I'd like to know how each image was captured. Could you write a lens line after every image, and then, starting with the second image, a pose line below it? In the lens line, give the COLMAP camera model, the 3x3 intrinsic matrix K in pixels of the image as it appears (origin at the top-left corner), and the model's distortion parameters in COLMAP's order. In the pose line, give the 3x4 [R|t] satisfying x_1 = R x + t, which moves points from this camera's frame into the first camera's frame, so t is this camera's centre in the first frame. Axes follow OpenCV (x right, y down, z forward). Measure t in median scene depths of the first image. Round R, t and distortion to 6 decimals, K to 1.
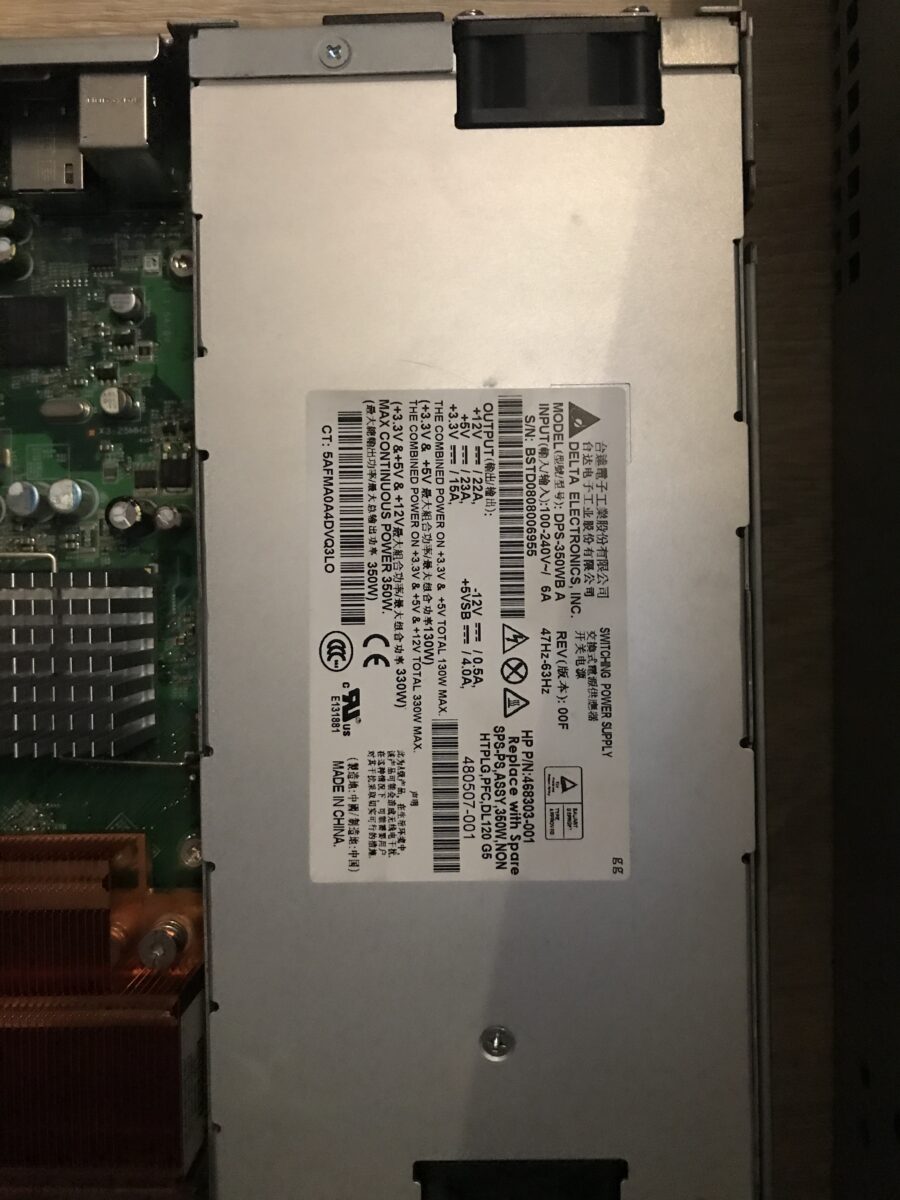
lens RADIAL K [[991.0, 0, 445.0], [0, 991.0, 599.1], [0, 0, 1]] dist [0.015772, -0.011314]
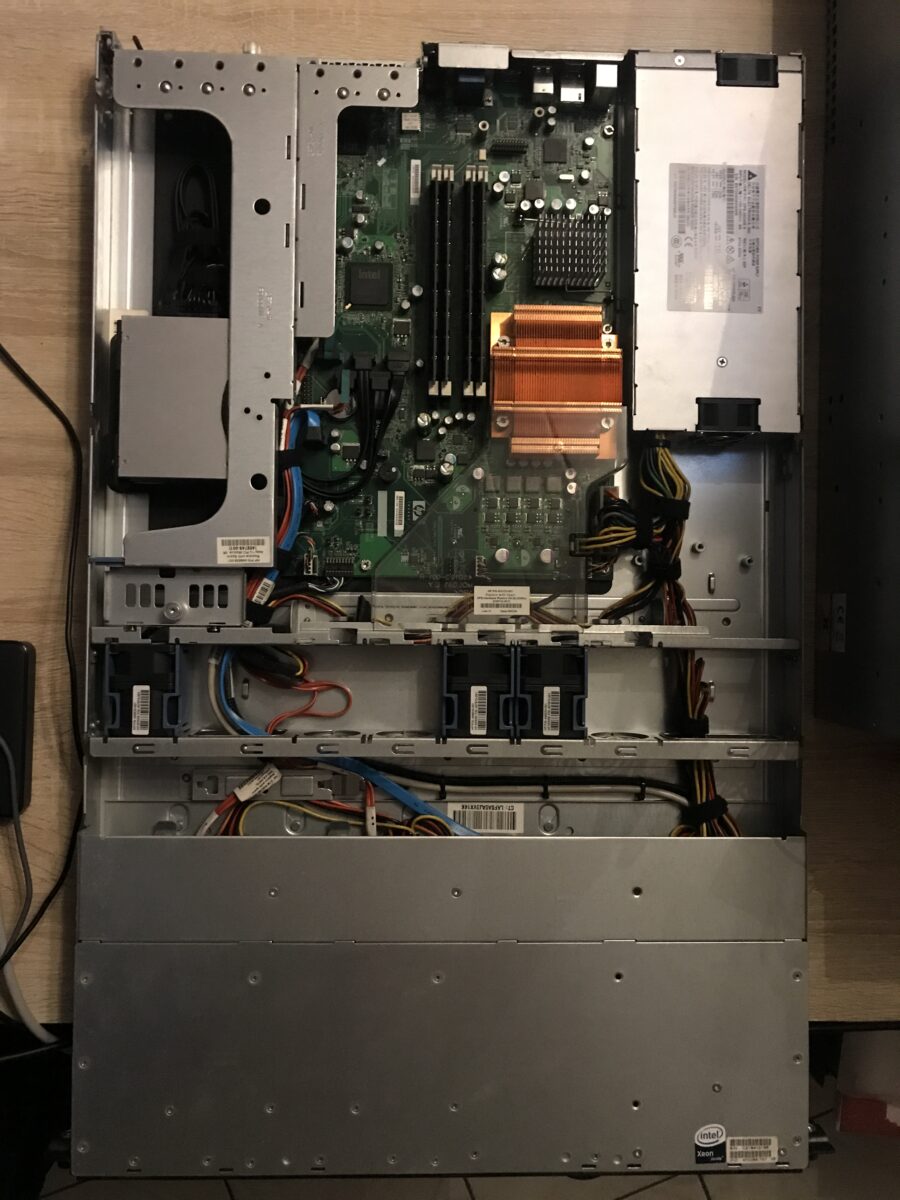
lens RADIAL K [[991.0, 0, 445.3], [0, 991.0, 594.0], [0, 0, 1]] dist [0.015772, -0.011314]
pose [[0.998569, 0.028529, 0.045223, -0.988416], [-0.027712, 0.999443, -0.018596, 1.298786], [-0.045728, 0.017317, 0.998804, -2.226620]]
